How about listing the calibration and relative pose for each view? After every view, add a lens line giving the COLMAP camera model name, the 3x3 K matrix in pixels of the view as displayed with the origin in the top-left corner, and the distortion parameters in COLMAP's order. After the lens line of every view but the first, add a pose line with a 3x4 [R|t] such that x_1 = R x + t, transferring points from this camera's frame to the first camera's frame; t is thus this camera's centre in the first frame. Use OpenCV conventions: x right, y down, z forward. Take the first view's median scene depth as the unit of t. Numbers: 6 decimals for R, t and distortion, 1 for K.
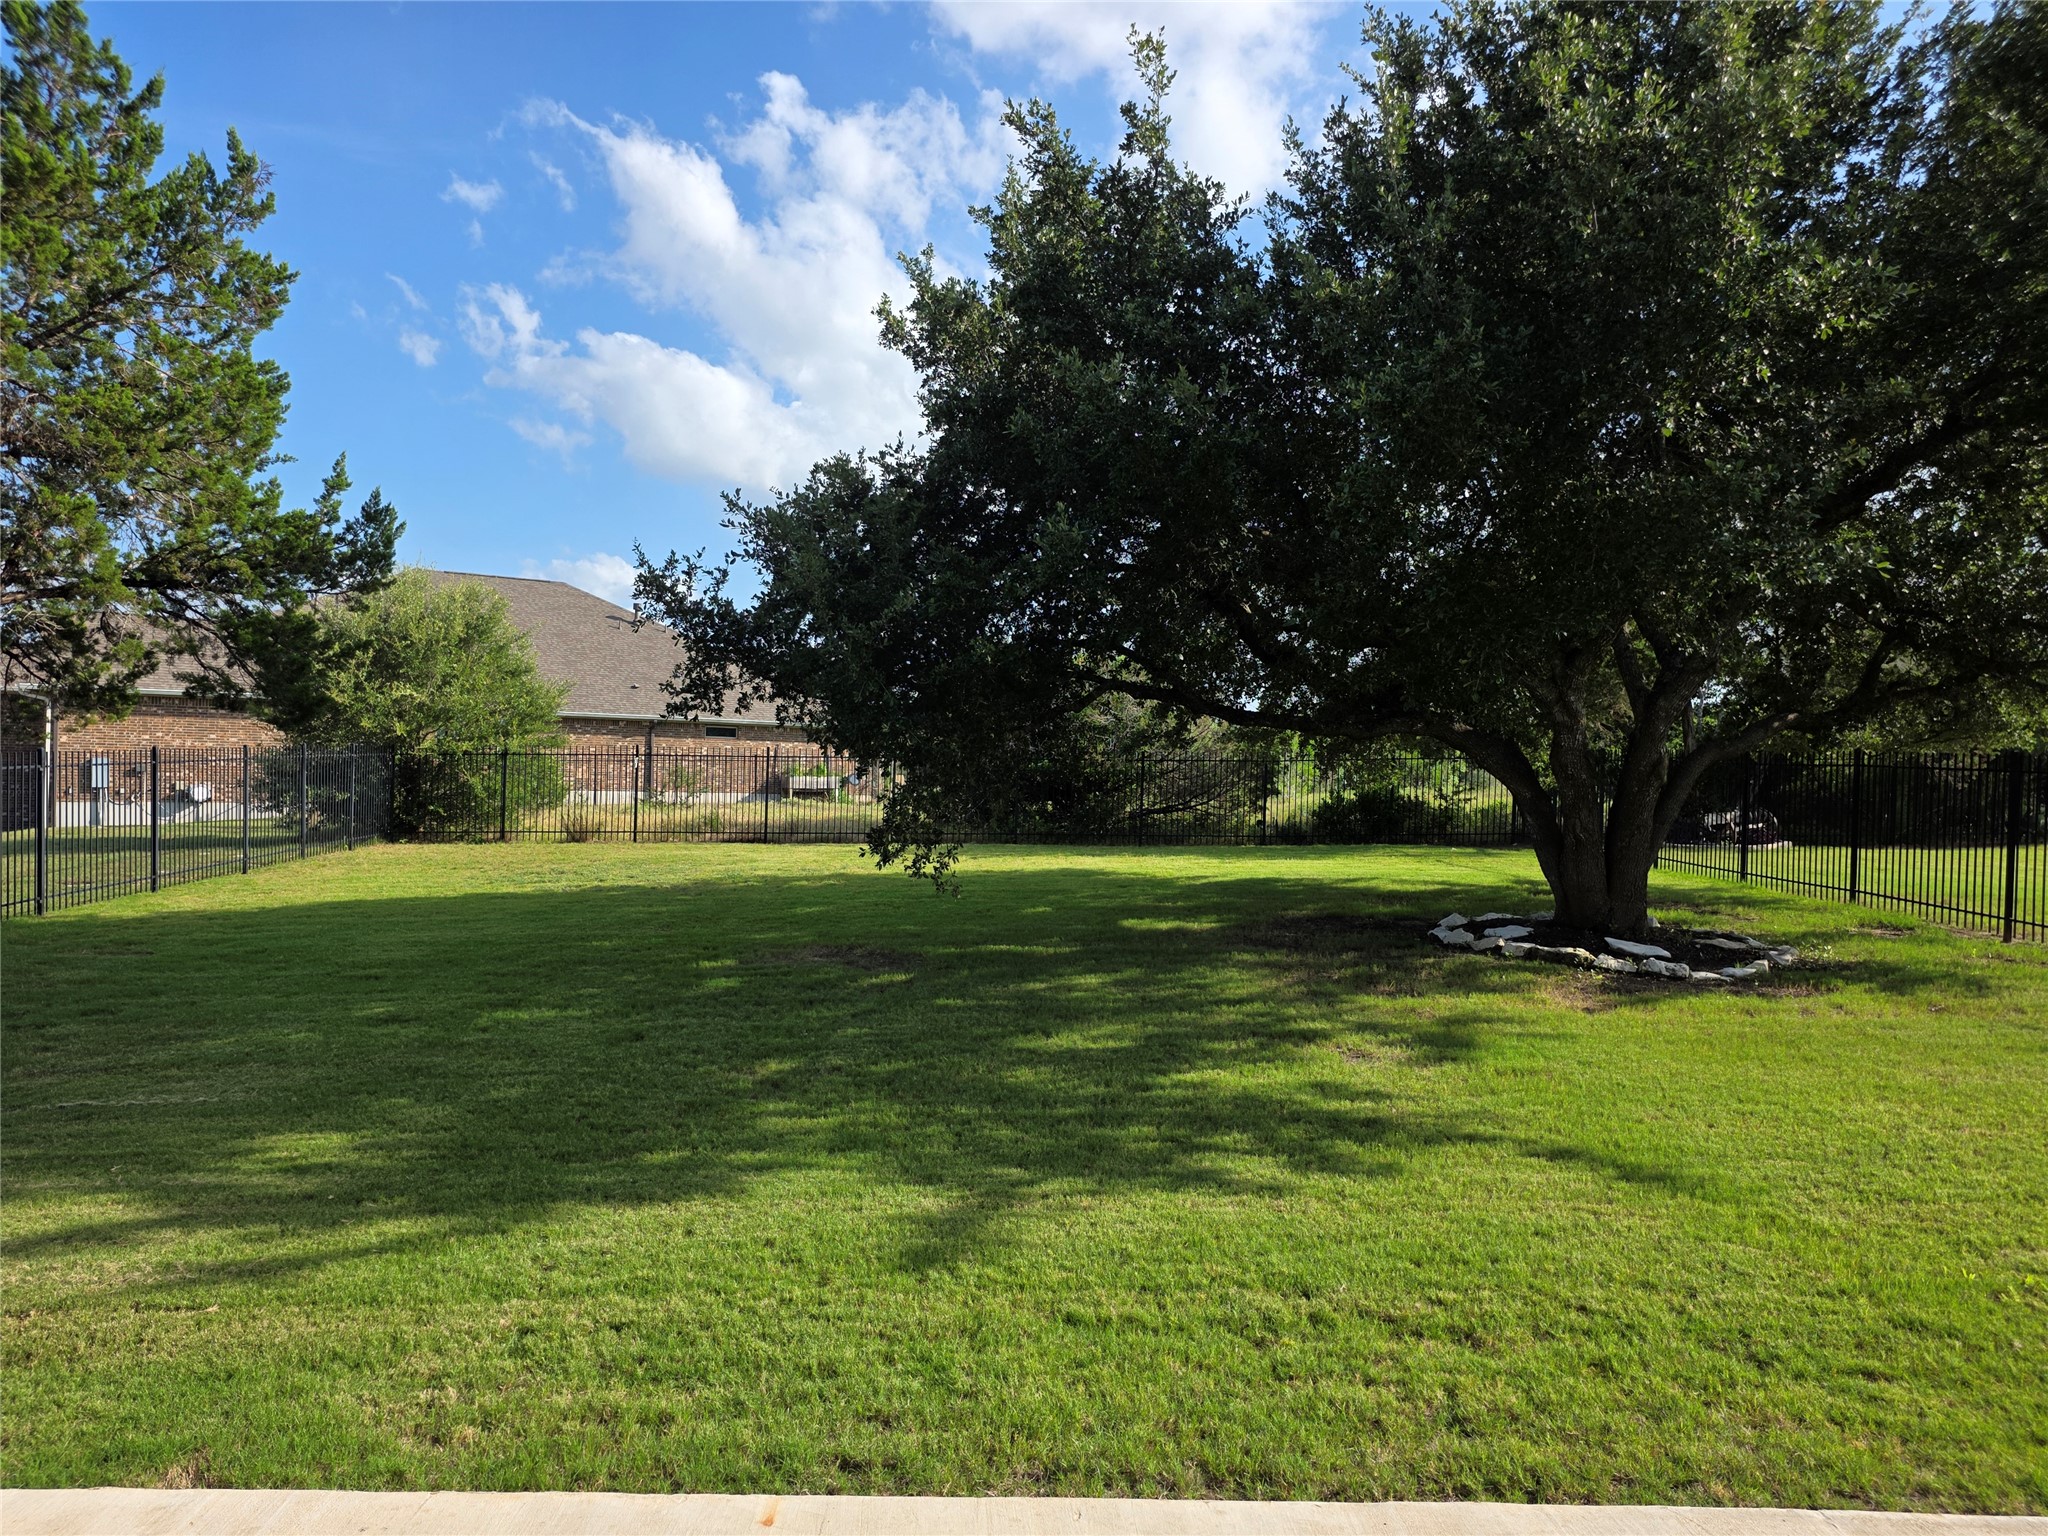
lens RADIAL K [[1363.3, 0, 1010.4], [0, 1363.3, 771.4], [0, 0, 1]] dist [0.046801, -0.002326]
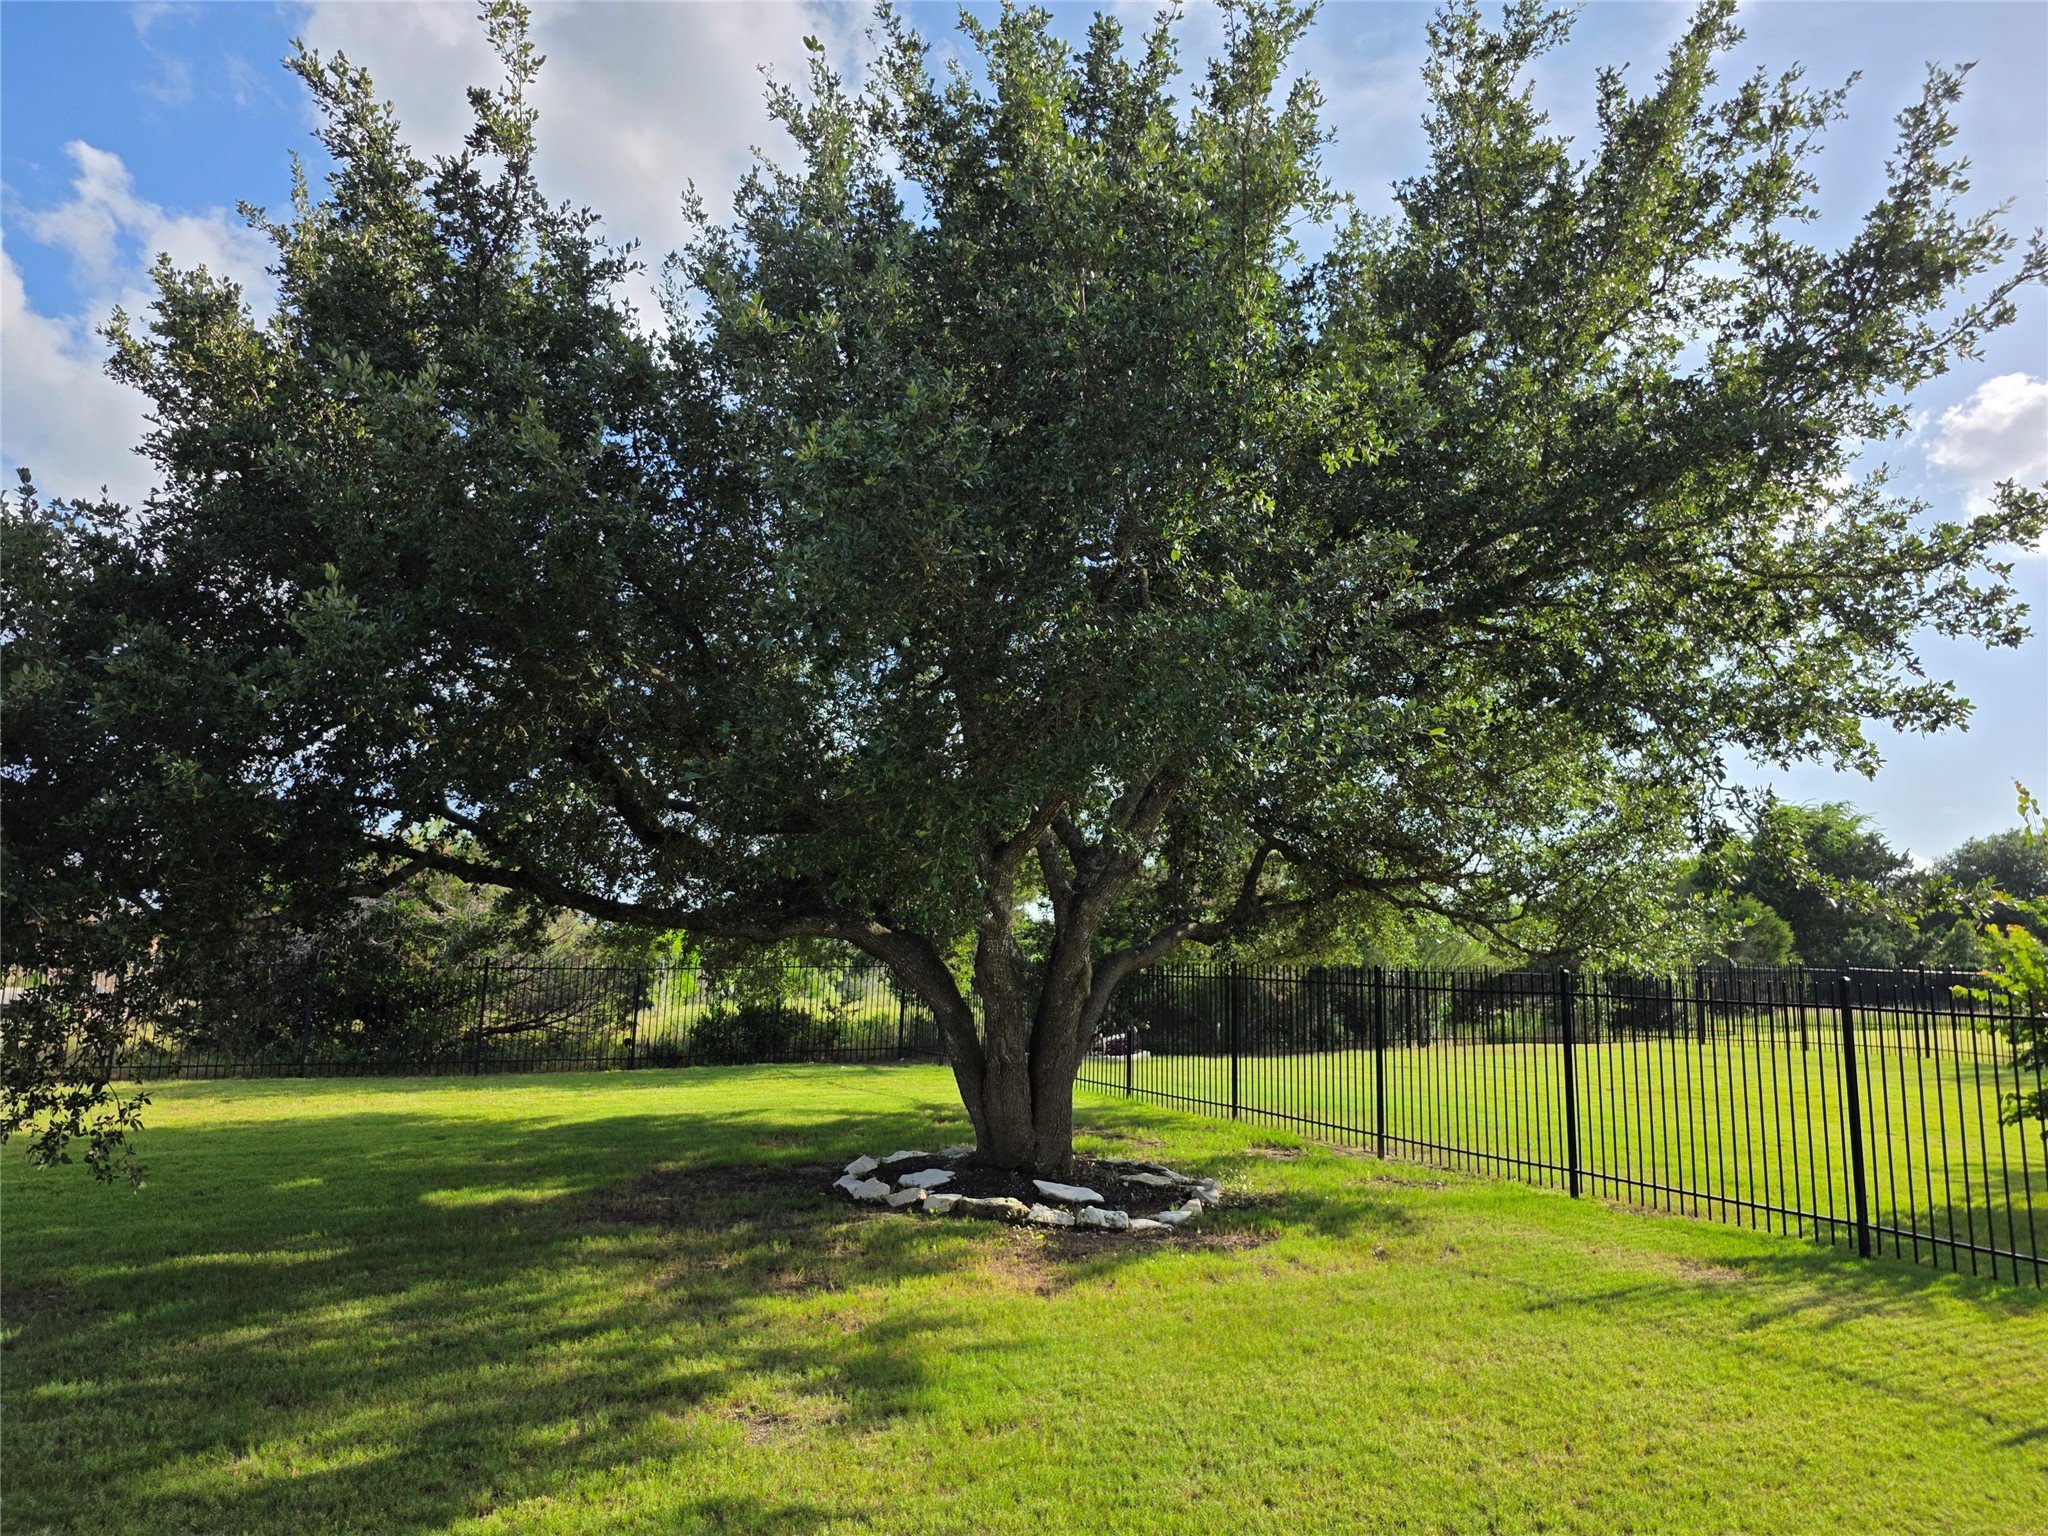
lens RADIAL K [[1363.3, 0, 1010.4], [0, 1363.3, 771.4], [0, 0, 1]] dist [0.046801, -0.002326]
pose [[0.900471, 0.069635, 0.429306, 0.034147], [-0.004338, 0.988488, -0.151238, -0.002424], [-0.434895, 0.134323, 0.890407, 0.208650]]
